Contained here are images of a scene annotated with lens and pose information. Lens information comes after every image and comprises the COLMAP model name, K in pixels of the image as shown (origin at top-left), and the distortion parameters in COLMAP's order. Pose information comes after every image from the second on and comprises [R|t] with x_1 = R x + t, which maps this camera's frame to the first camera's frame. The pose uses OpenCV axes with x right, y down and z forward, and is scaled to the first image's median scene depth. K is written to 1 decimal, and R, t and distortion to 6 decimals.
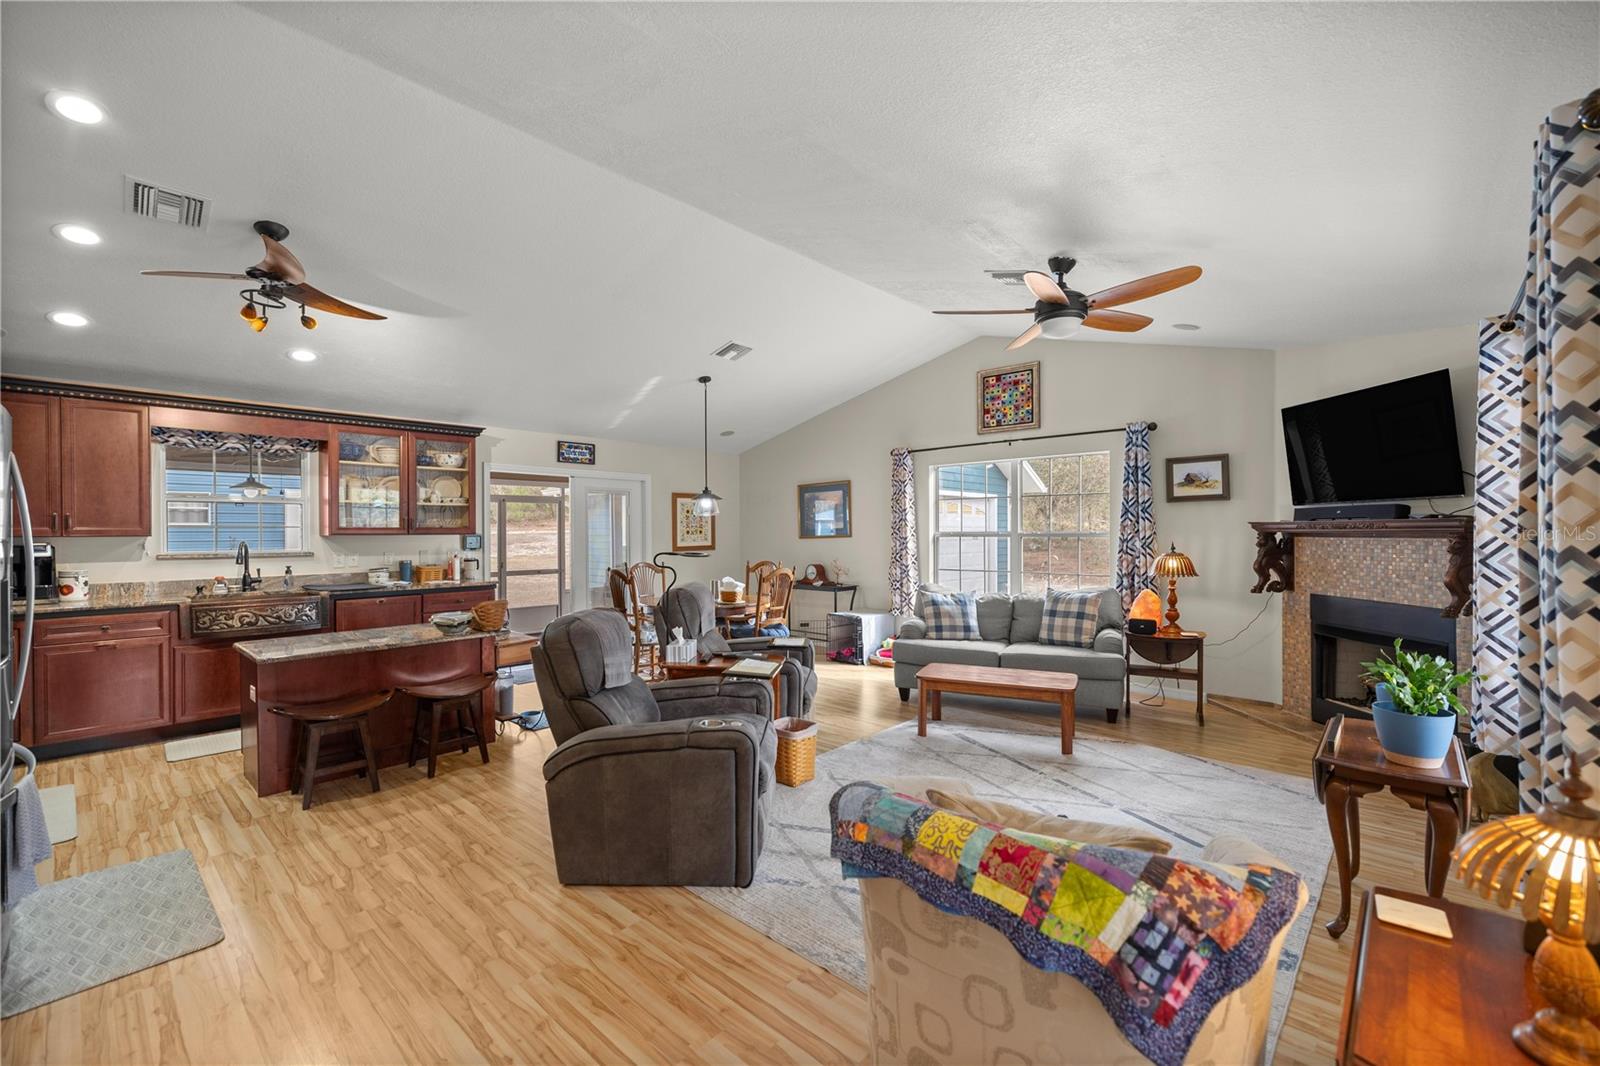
lens RADIAL K [[677.1, 0, 799.2], [0, 677.1, 534.3], [0, 0, 1]] dist [0.001378, 0.000289]
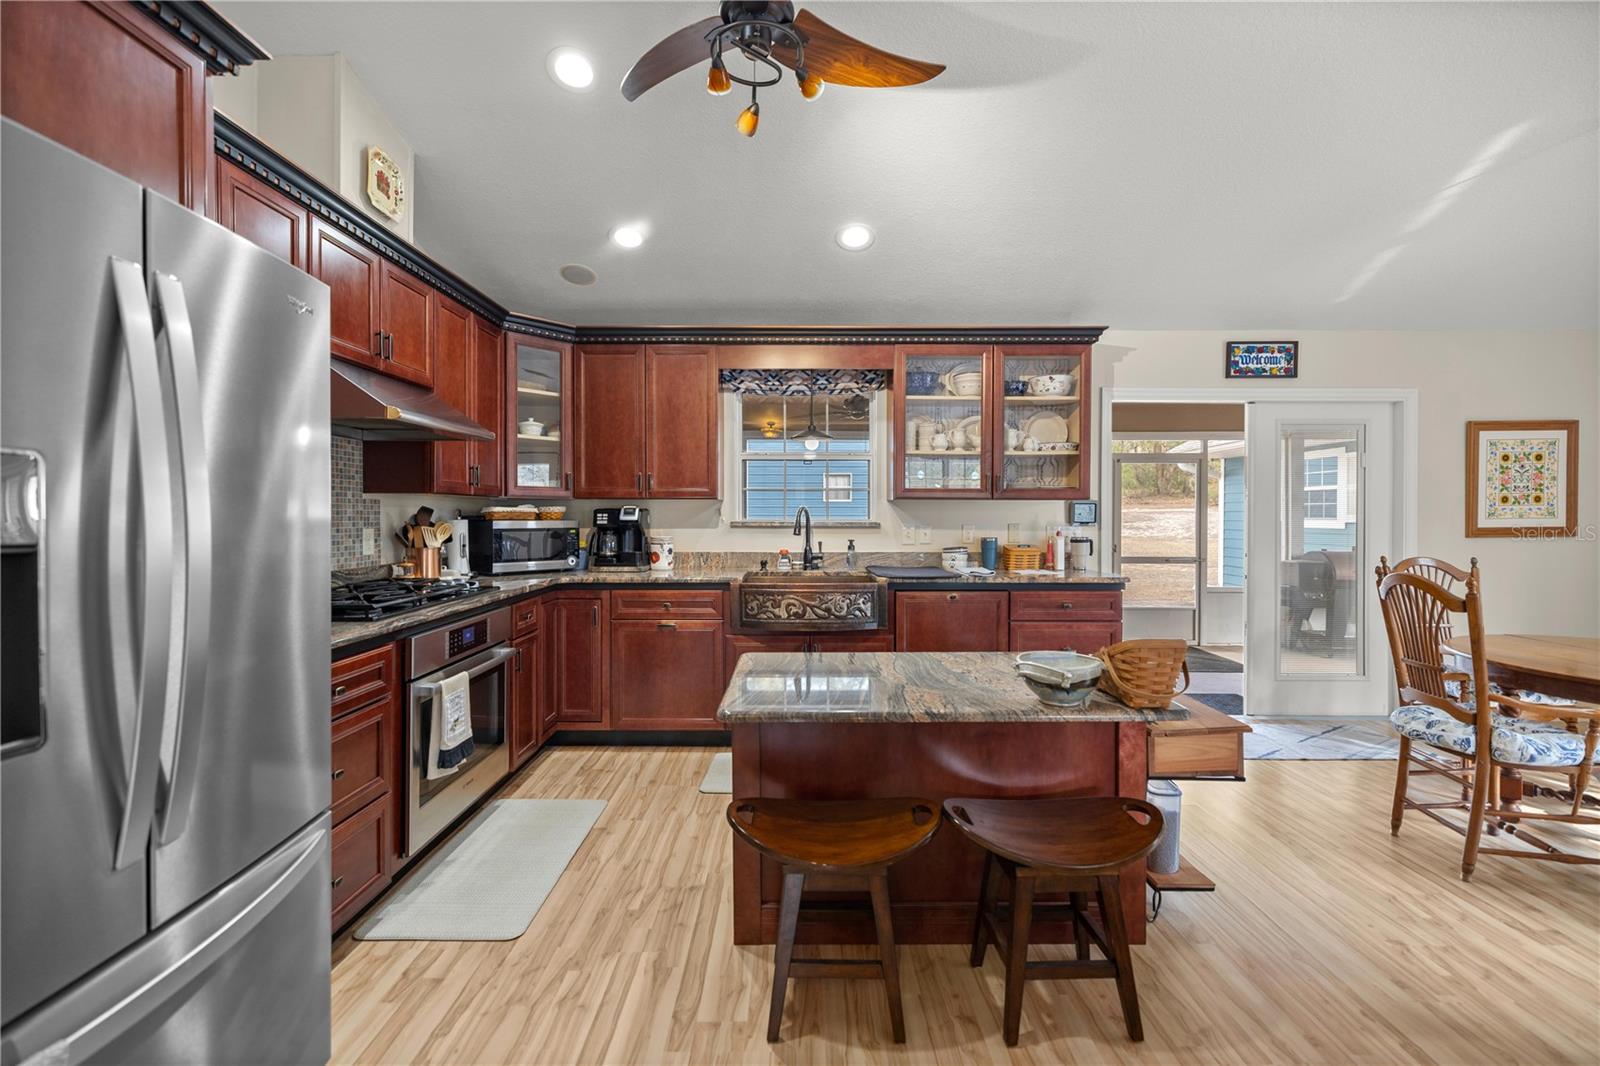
lens RADIAL K [[677.1, 0, 797.9], [0, 677.1, 519.9], [0, 0, 1]] dist [0.001378, 0.000289]
pose [[0.676823, 0.012822, -0.736034, -0.220164], [-0.007760, 0.999917, 0.010284, 0.016056], [0.736105, -0.001249, 0.676866, 0.417126]]
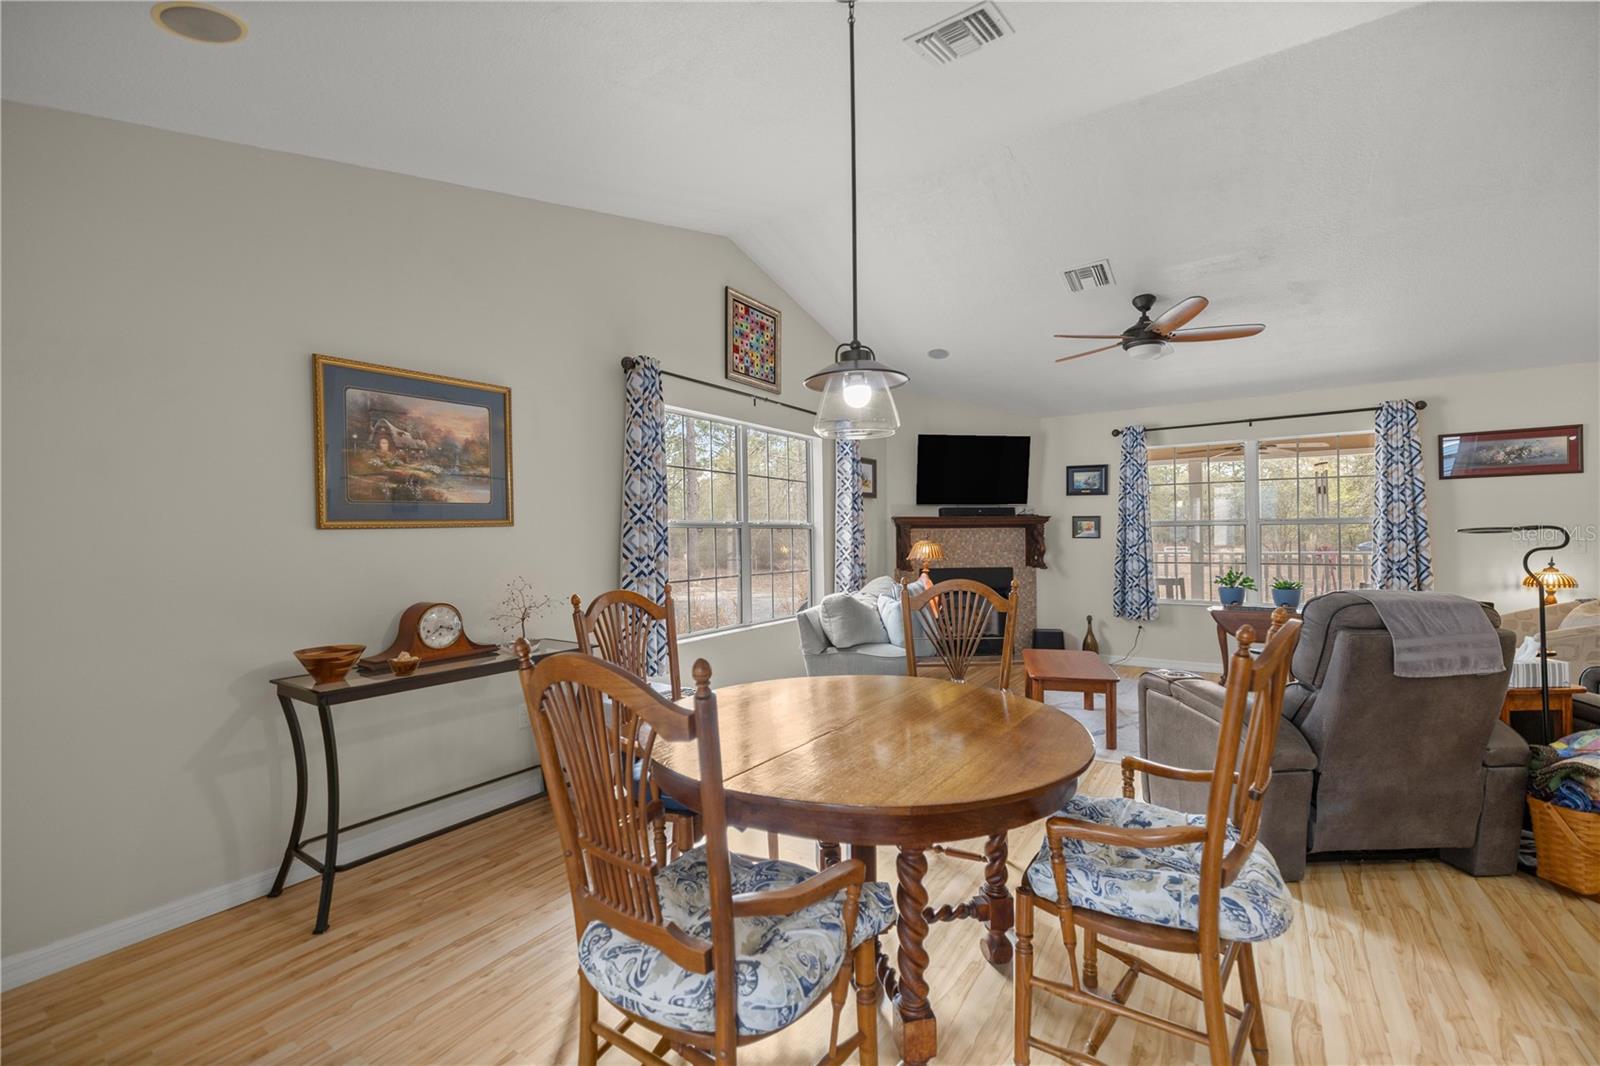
lens RADIAL K [[677.1, 0, 796.1], [0, 677.1, 534.1], [0, 0, 1]] dist [0.001378, 0.000289]
pose [[-0.148407, 0.007002, 0.988902, -0.486748], [0.005794, 0.999964, -0.006211, 0.018641], [-0.988909, 0.004808, -0.148442, 1.182502]]
